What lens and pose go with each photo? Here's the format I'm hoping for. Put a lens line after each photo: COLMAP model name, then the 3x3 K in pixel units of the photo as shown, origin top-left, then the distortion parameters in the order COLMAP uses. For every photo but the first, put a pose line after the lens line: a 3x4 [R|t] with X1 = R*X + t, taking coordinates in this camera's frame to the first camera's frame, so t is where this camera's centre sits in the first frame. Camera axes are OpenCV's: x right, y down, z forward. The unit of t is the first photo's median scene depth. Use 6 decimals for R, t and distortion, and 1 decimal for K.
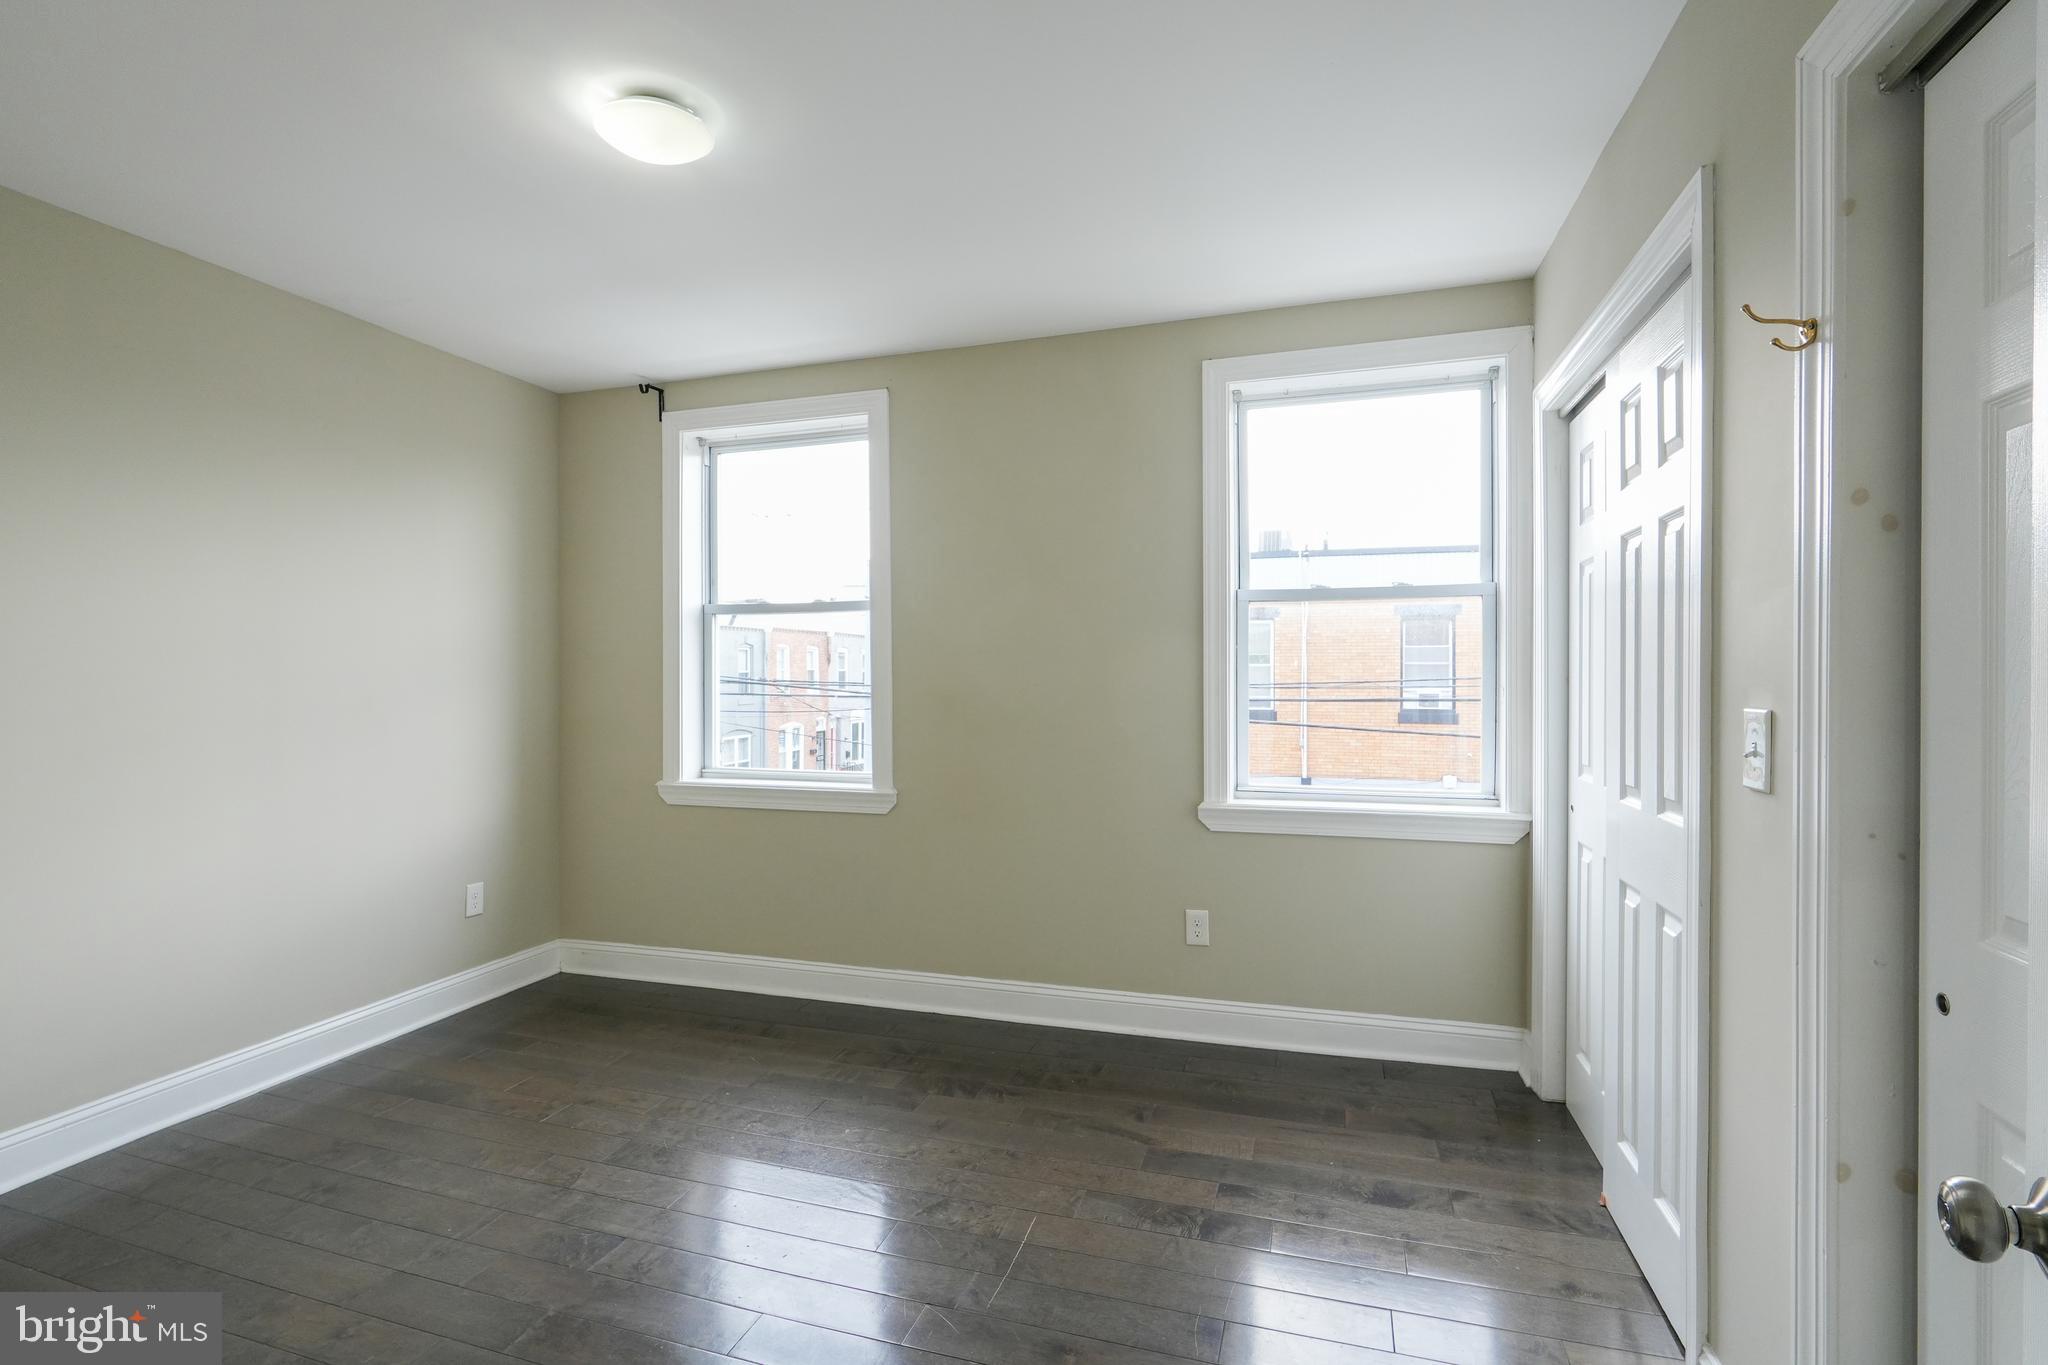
lens RADIAL K [[959.0, 0, 1019.7], [0, 959.0, 678.6], [0, 0, 1]] dist [0.000834, 0.000190]
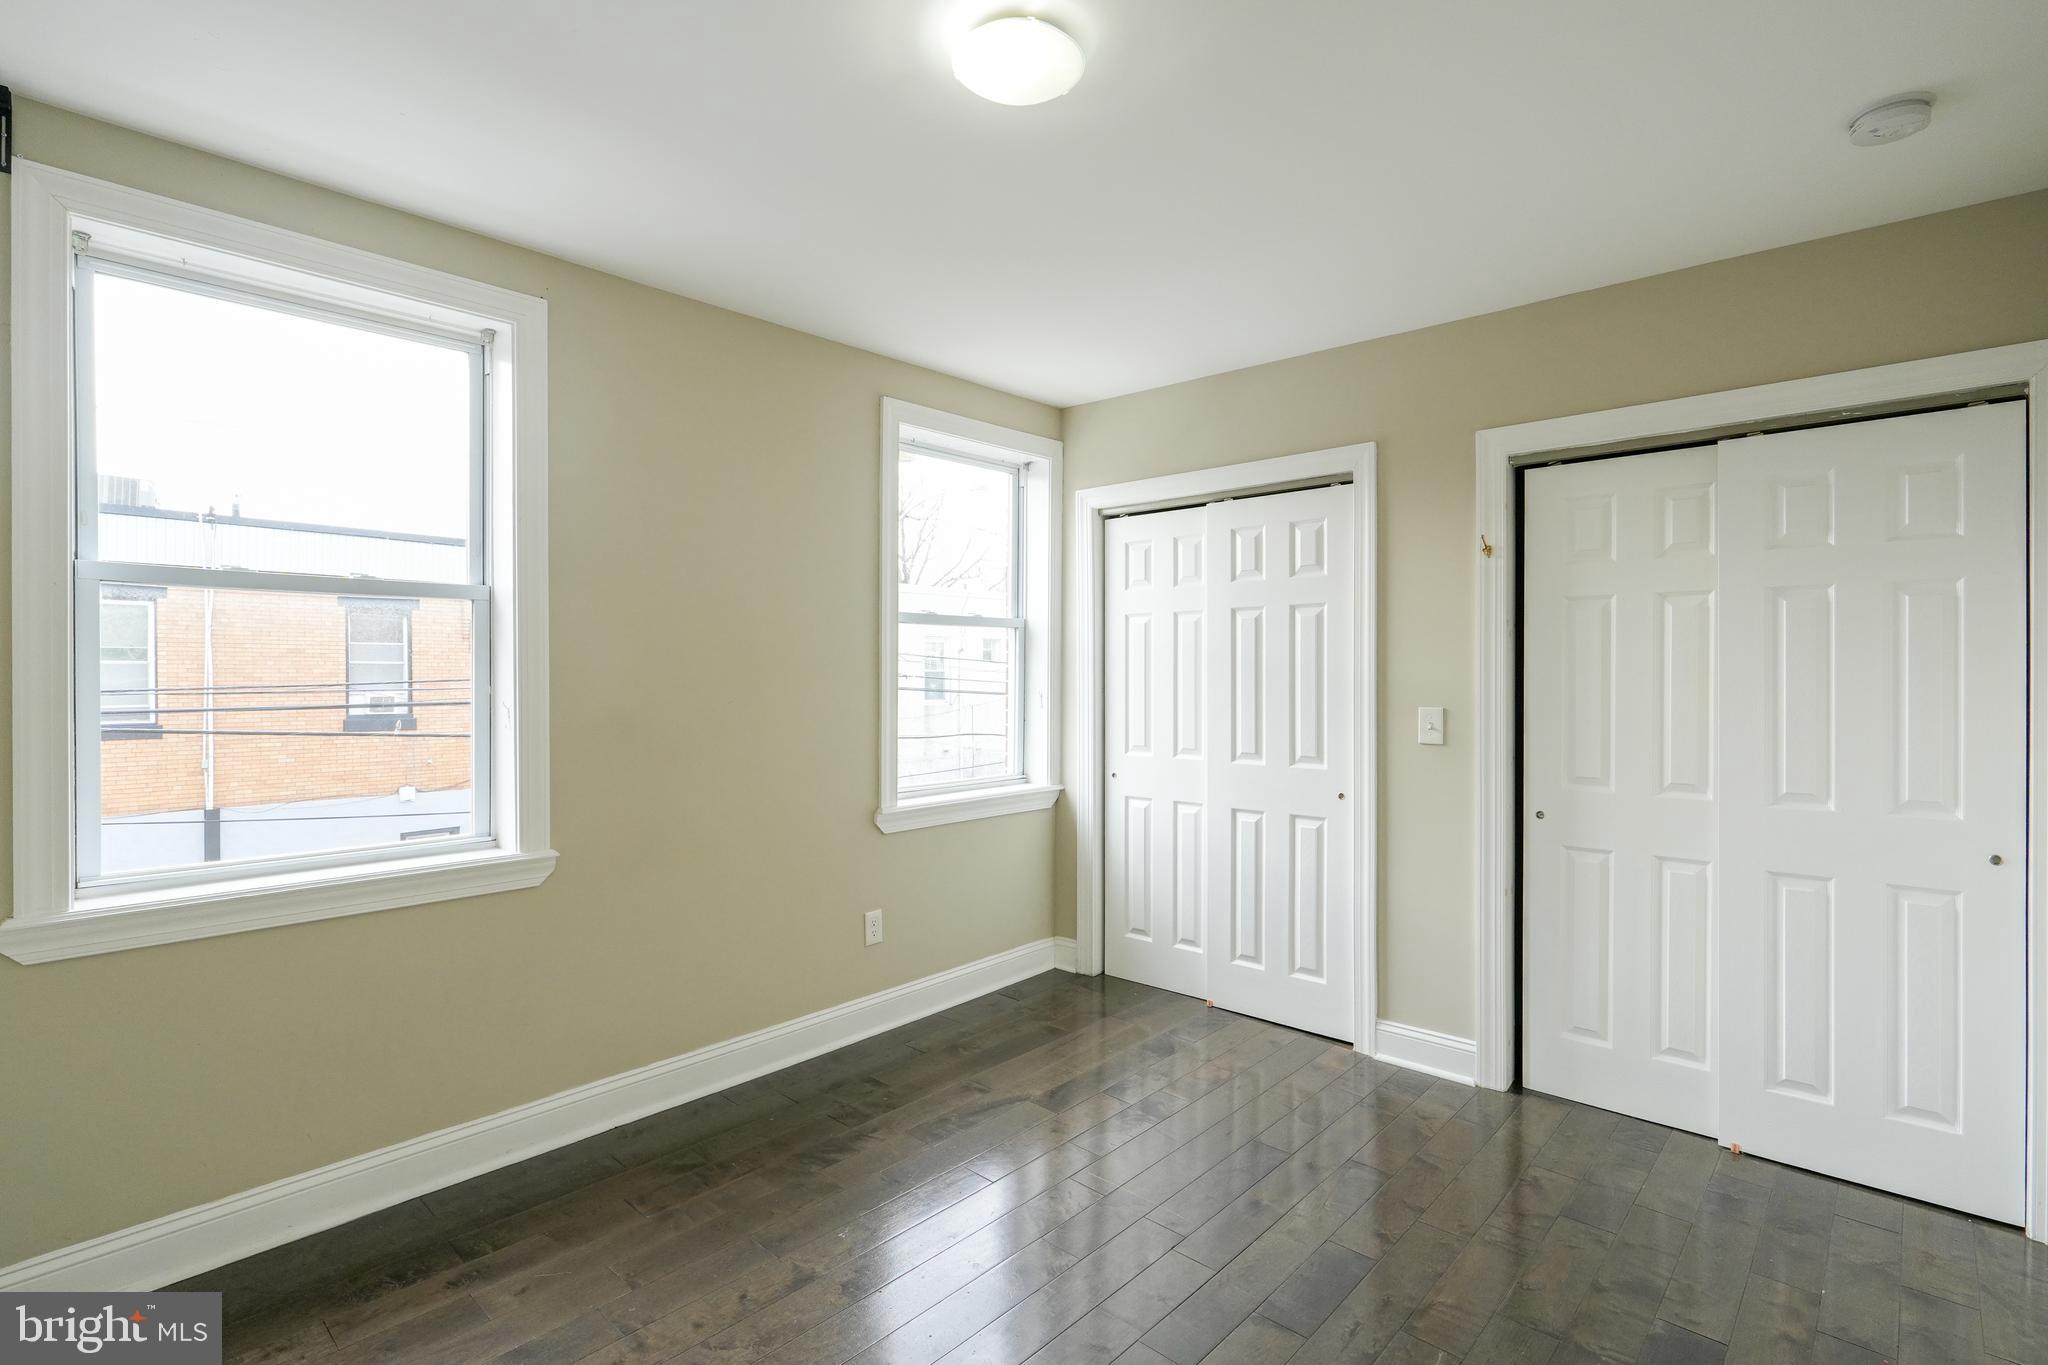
lens RADIAL K [[978.4, 0, 1025.5], [0, 978.4, 678.2], [0, 0, 1]] dist [-0.000084, -0.000197]
pose [[0.411569, -0.002271, 0.911376, -0.154160], [0.000351, 0.999997, 0.002333, -0.003933], [-0.911378, -0.000640, 0.411569, 0.084729]]
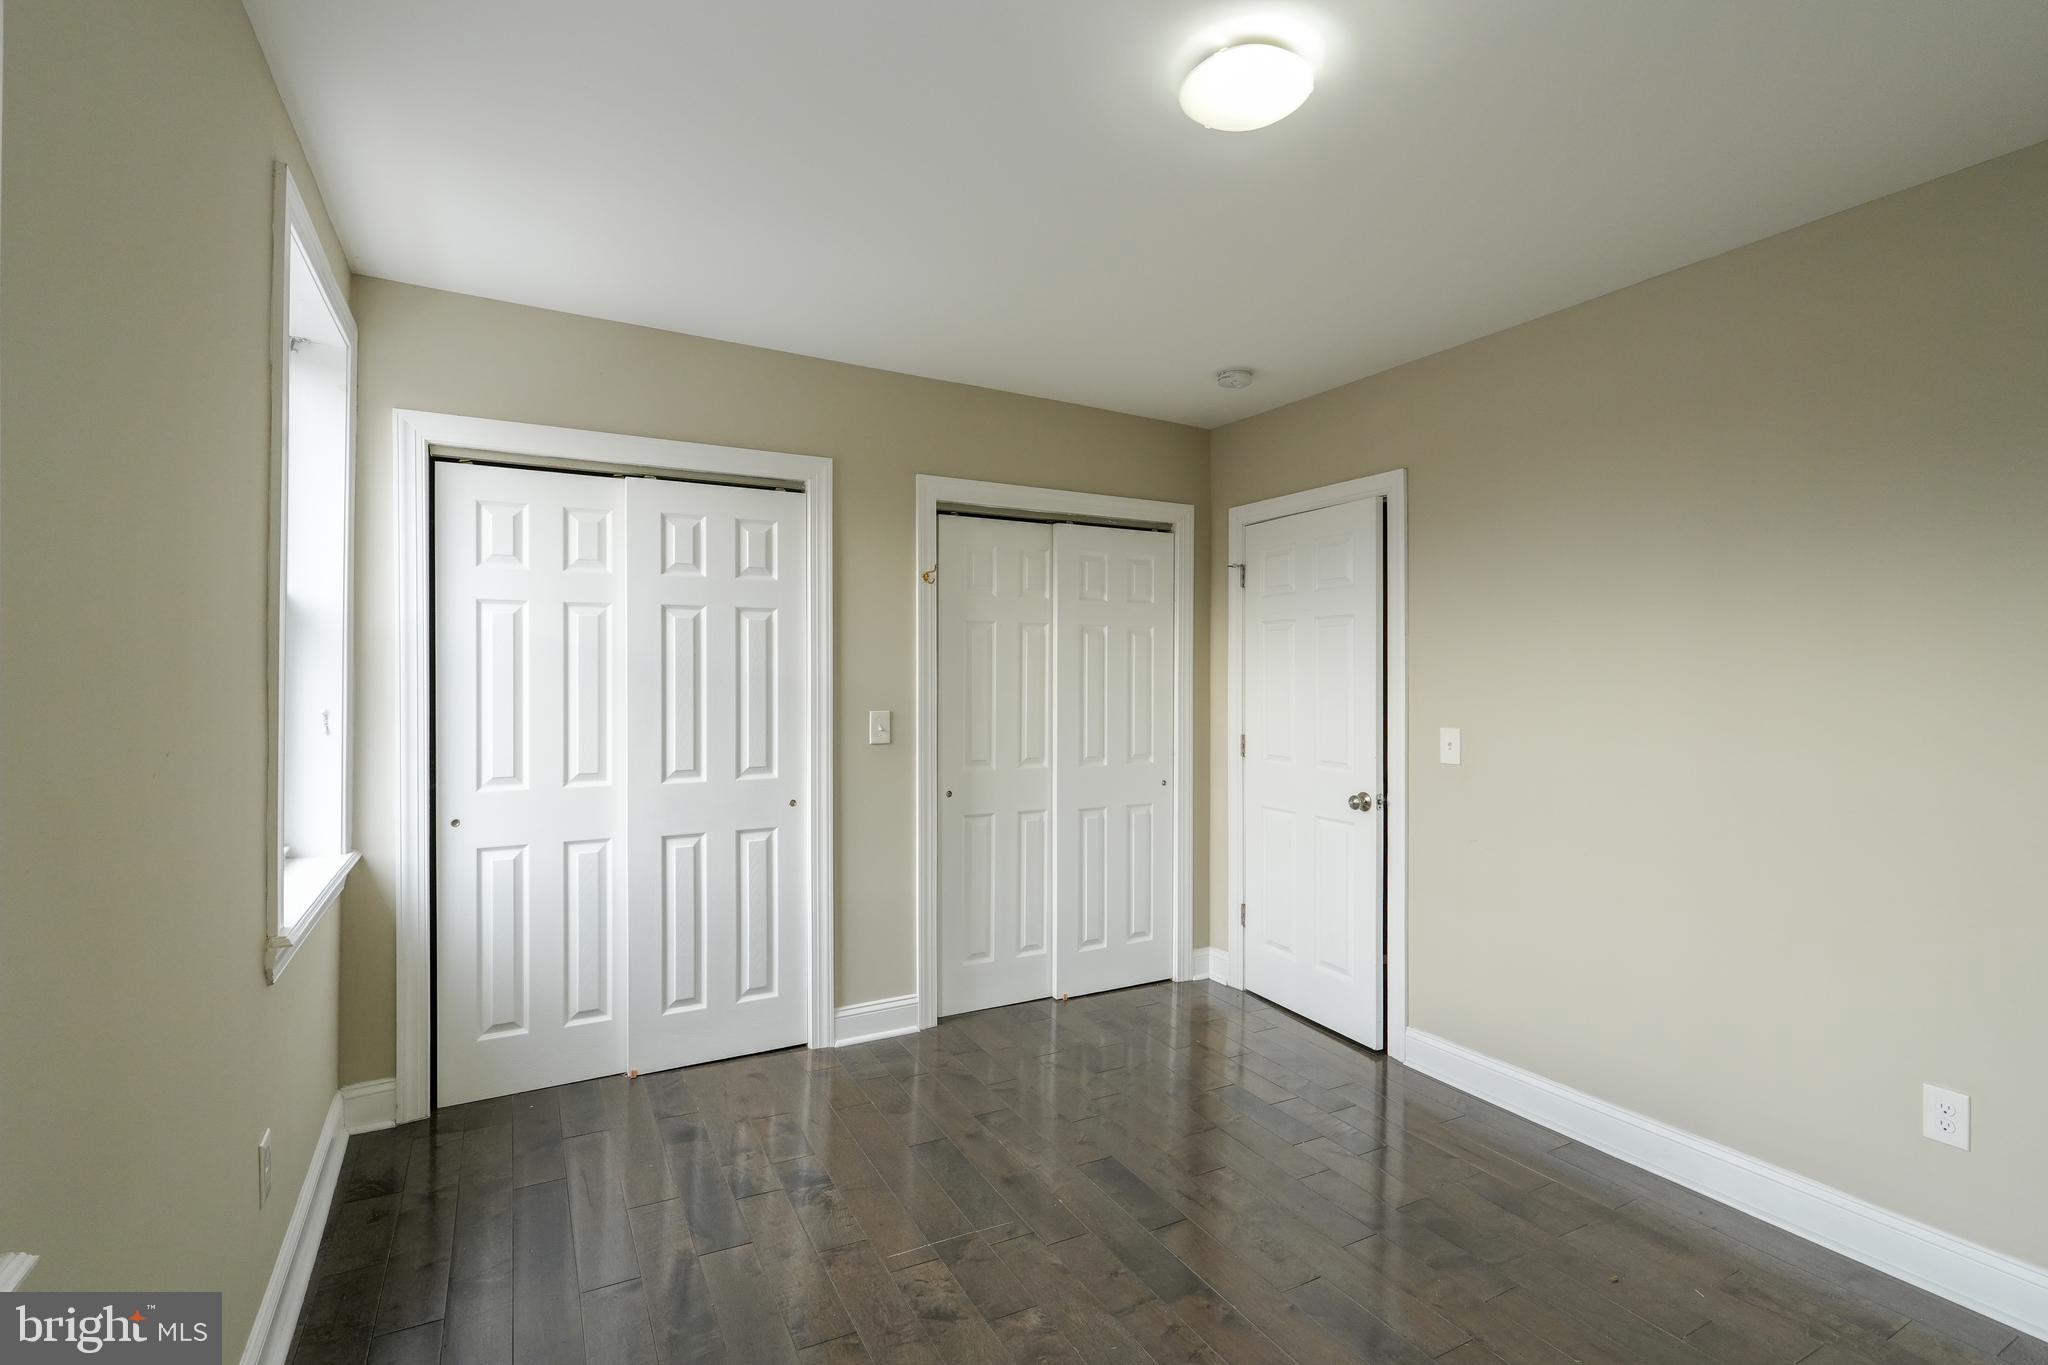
lens RADIAL K [[942.5, 0, 1024.0], [0, 942.5, 682.5], [0, 0, 1]] dist [0.000926, 0.000431]
pose [[-0.733029, -0.004809, 0.680181, -0.106631], [-0.000660, 0.999980, 0.006359, -0.005388], [-0.680197, 0.004213, -0.733017, 0.231850]]
